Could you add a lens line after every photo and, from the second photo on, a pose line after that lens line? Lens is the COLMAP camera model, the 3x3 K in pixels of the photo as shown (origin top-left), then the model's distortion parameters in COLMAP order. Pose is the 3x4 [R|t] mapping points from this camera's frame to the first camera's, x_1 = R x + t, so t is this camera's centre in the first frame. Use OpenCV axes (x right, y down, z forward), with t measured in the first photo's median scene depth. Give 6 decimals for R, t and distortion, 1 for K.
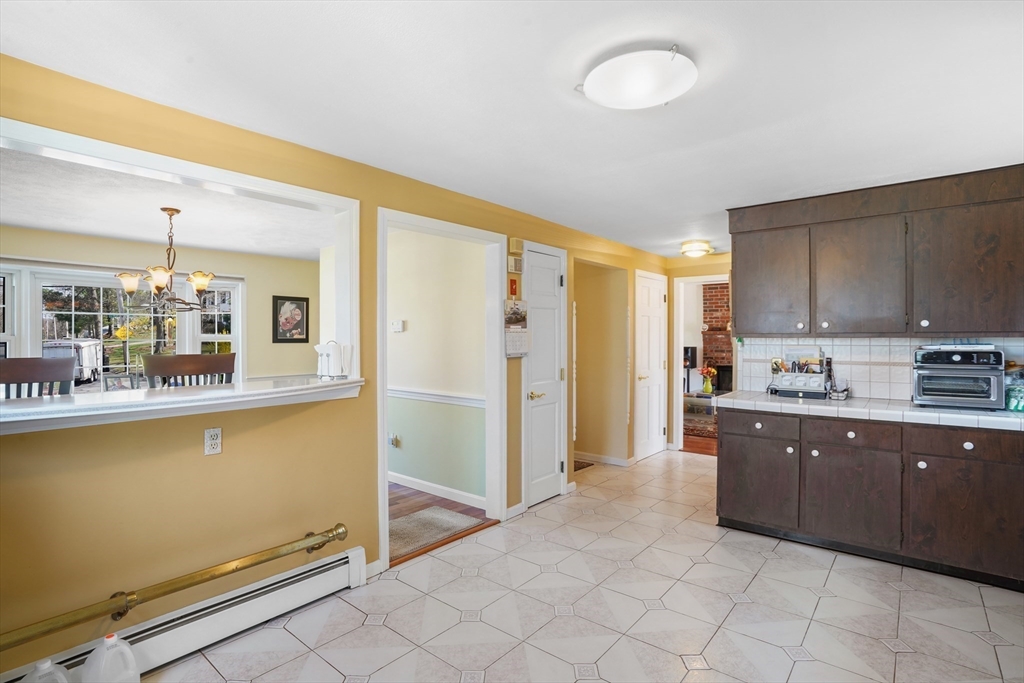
lens RADIAL K [[507.8, 0, 509.1], [0, 507.8, 340.8], [0, 0, 1]] dist [-0.084540, 0.041457]
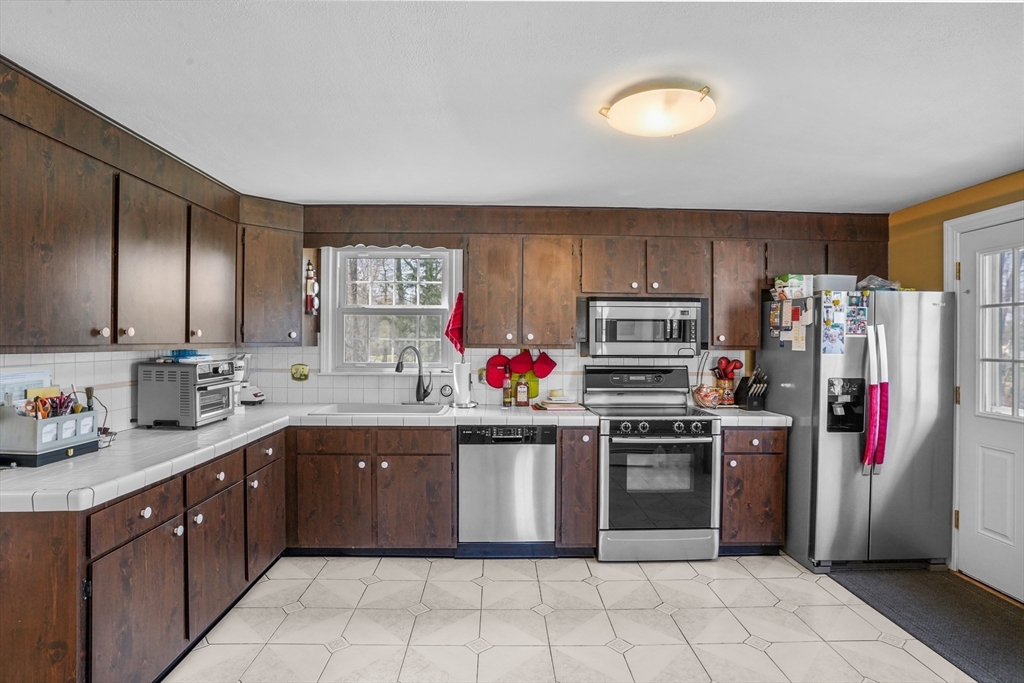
lens RADIAL K [[517.7, 0, 516.5], [0, 517.7, 339.8], [0, 0, 1]] dist [-0.080011, 0.040641]
pose [[-0.667720, -0.003006, 0.744407, -0.196835], [-0.002841, 0.999995, 0.001490, -0.025430], [-0.744407, -0.001120, -0.667725, 1.118029]]
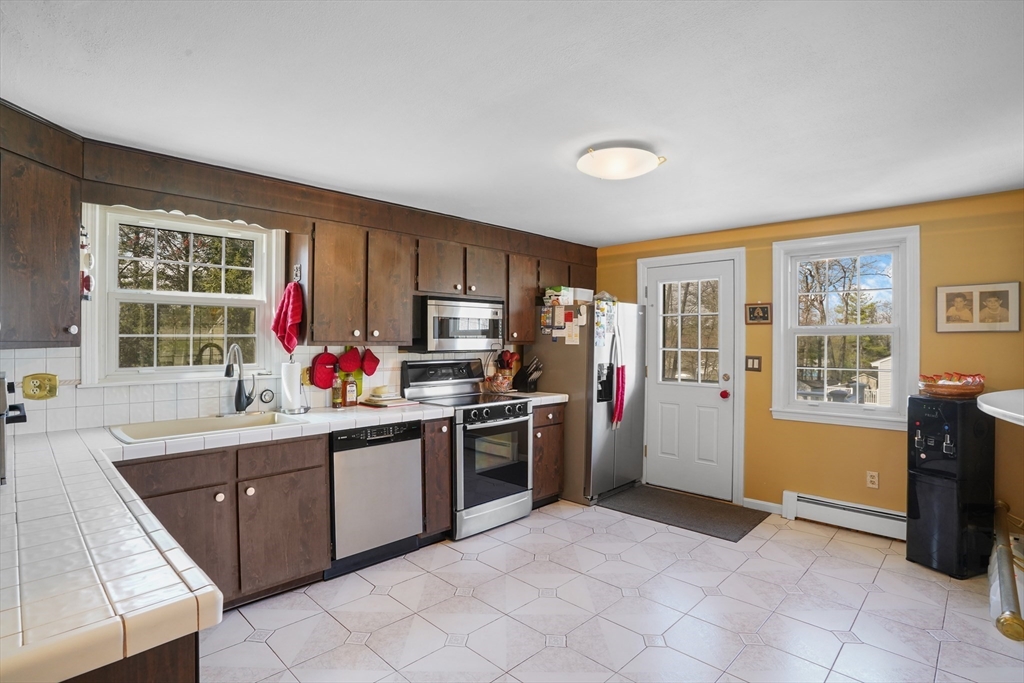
lens RADIAL K [[507.8, 0, 509.1], [0, 507.8, 340.8], [0, 0, 1]] dist [-0.084540, 0.041457]
pose [[-0.997151, -0.004438, 0.075296, 0.259920], [-0.003671, 0.999940, 0.010324, -0.026851], [-0.075338, 0.010018, -0.997108, 1.391082]]
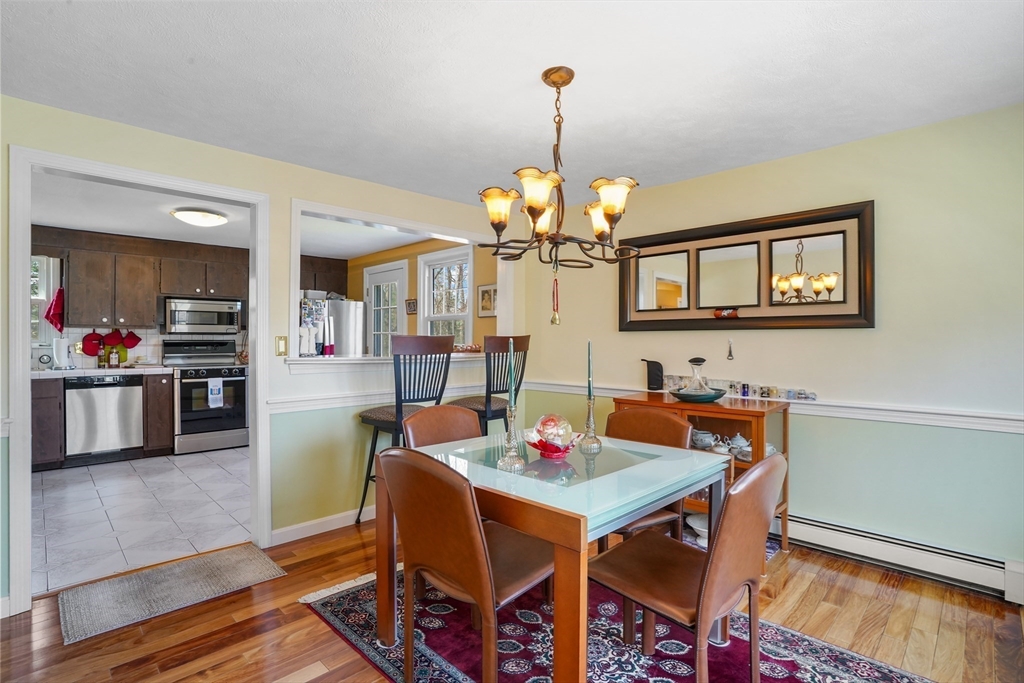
lens RADIAL K [[503.6, 0, 508.6], [0, 503.6, 339.4], [0, 0, 1]] dist [-0.087226, 0.042435]
pose [[-0.995361, -0.002222, 0.096190, -0.824488], [-0.001683, 0.999982, 0.005691, 0.021930], [-0.096201, 0.005502, -0.995347, 1.833716]]
